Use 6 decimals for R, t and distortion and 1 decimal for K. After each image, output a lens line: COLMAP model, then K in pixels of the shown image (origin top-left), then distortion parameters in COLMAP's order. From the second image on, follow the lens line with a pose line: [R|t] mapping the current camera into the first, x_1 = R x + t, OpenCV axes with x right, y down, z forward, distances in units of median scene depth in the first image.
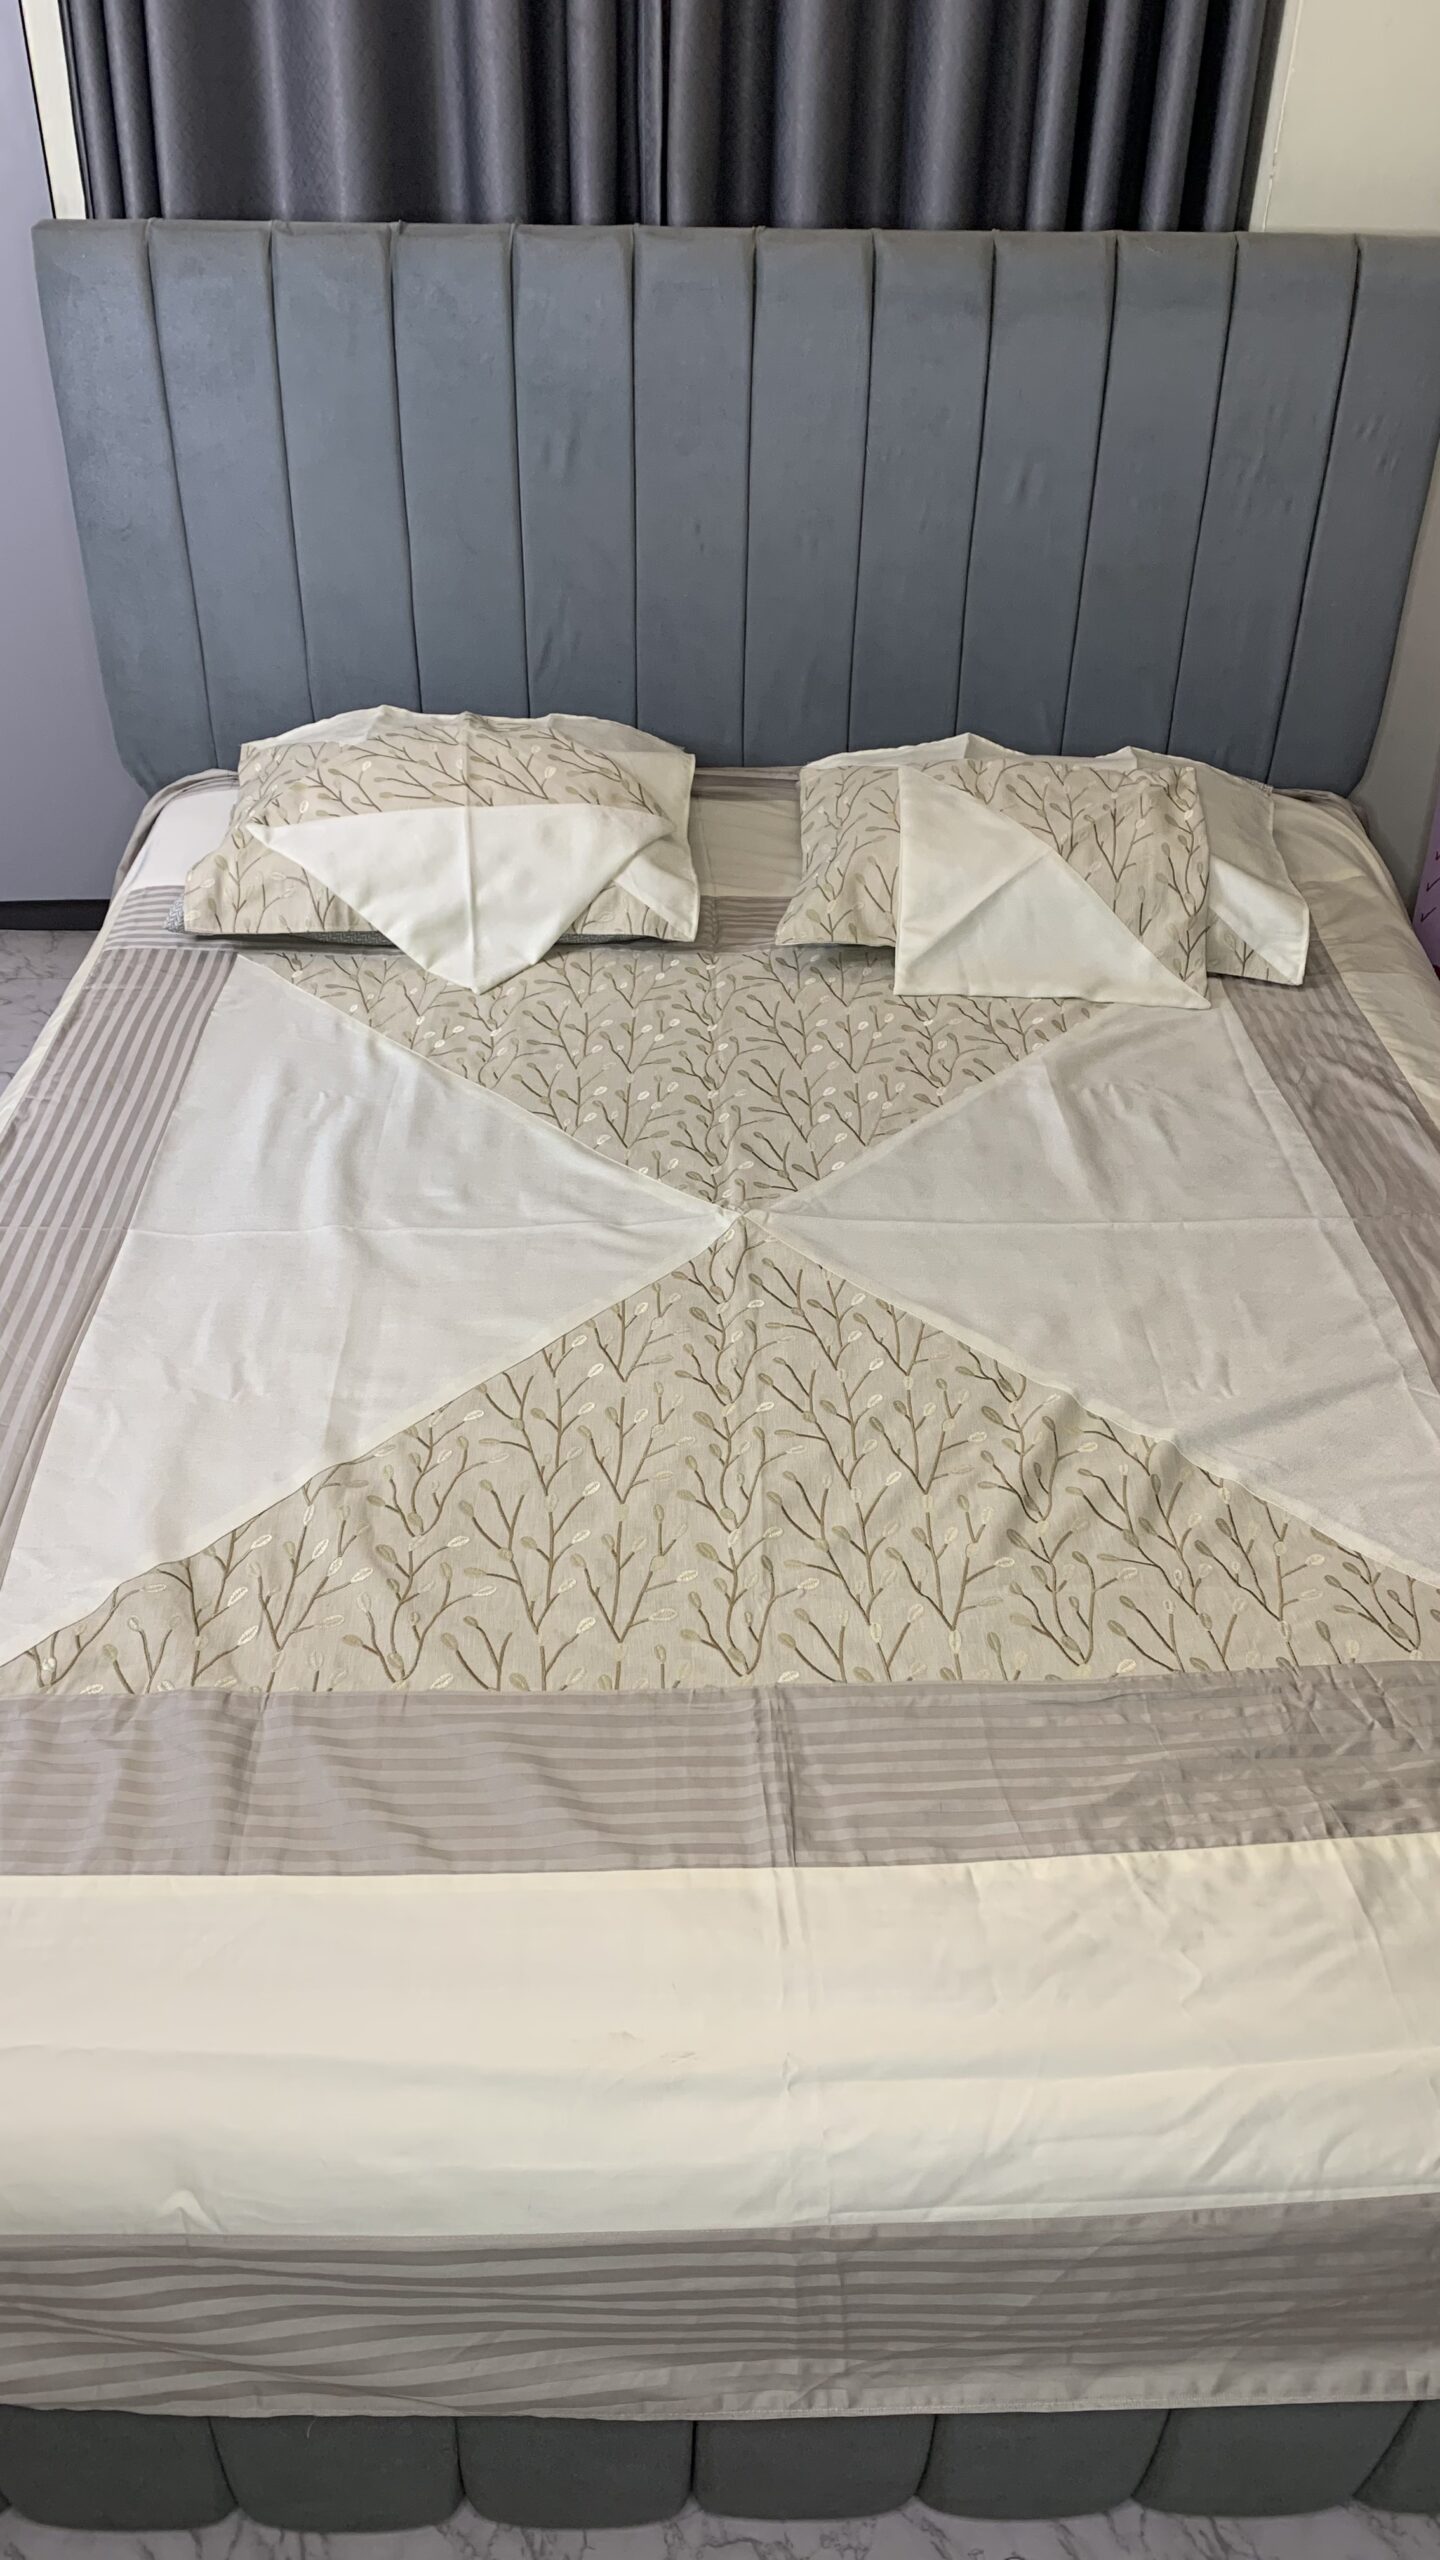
lens RADIAL K [[1910.9, 0, 717.7], [0, 1910.9, 1261.8], [0, 0, 1]] dist [-0.004220, -0.003489]
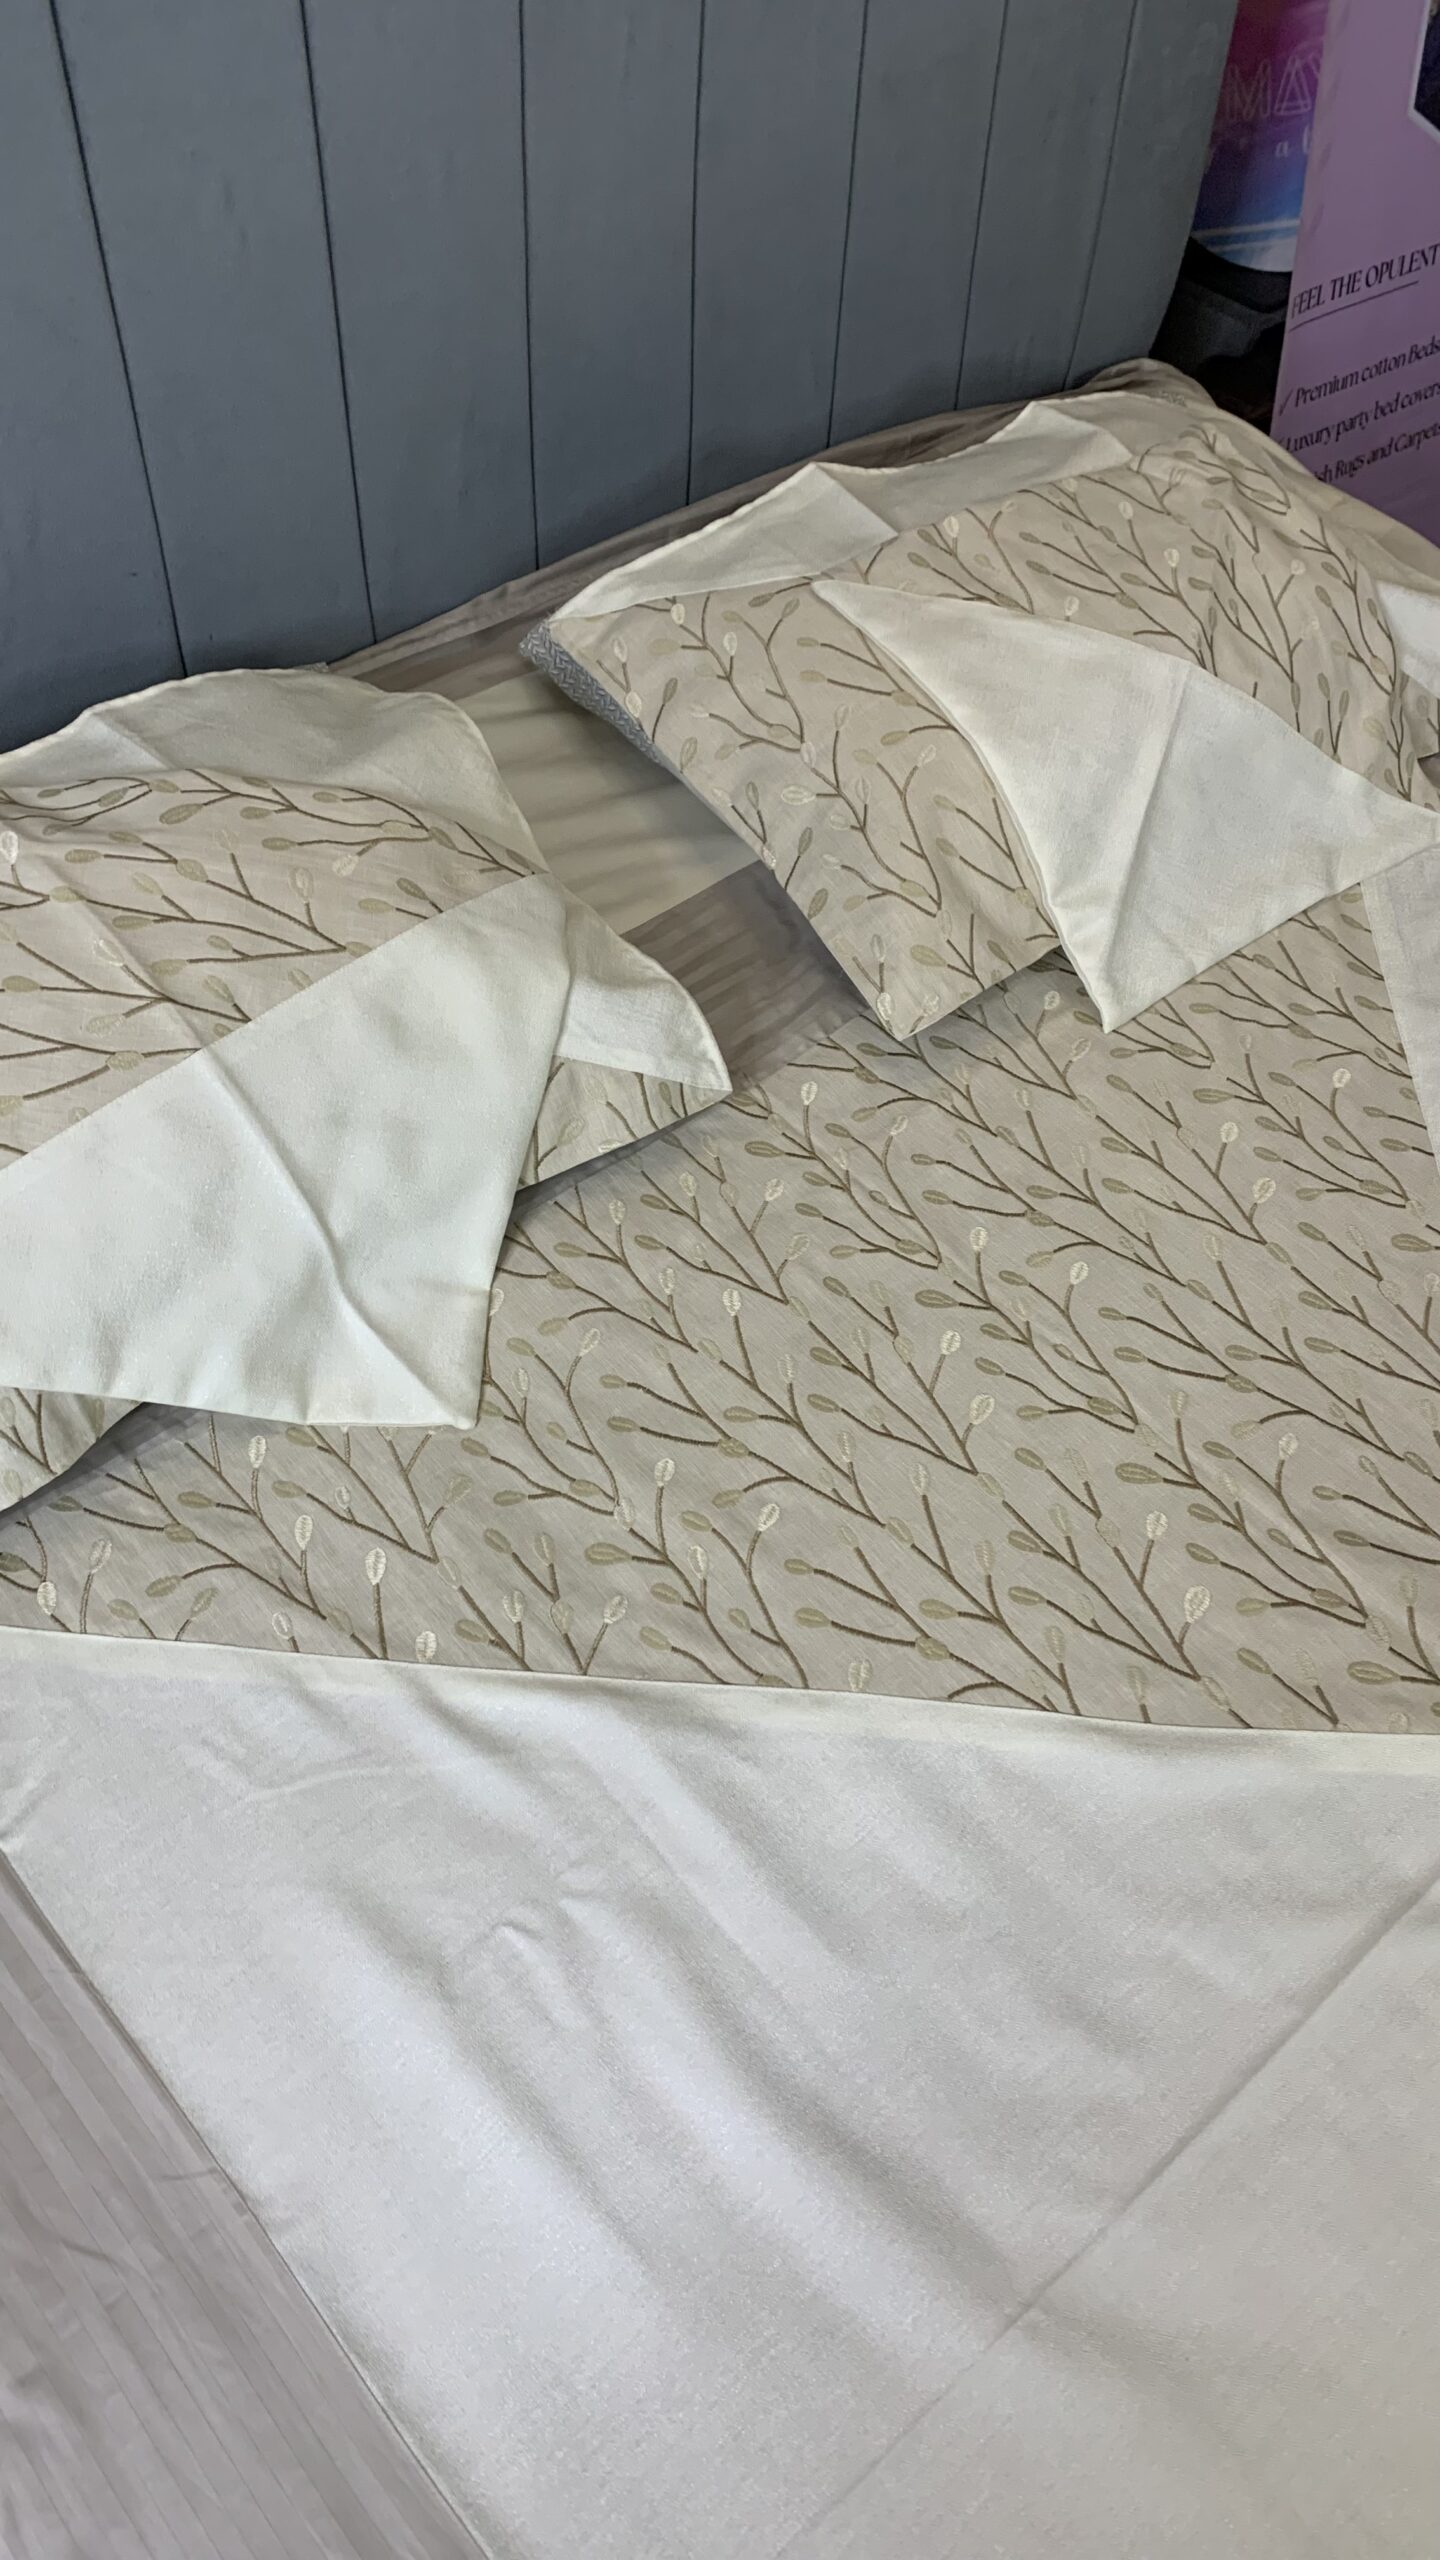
lens RADIAL K [[1910.9, 0, 717.7], [0, 1910.9, 1261.8], [0, 0, 1]] dist [-0.004220, -0.003489]
pose [[0.763946, -0.492028, 0.417486, -0.237418], [0.355617, 0.860892, 0.363869, -0.301636], [-0.538444, -0.129511, 0.832649, 0.556335]]
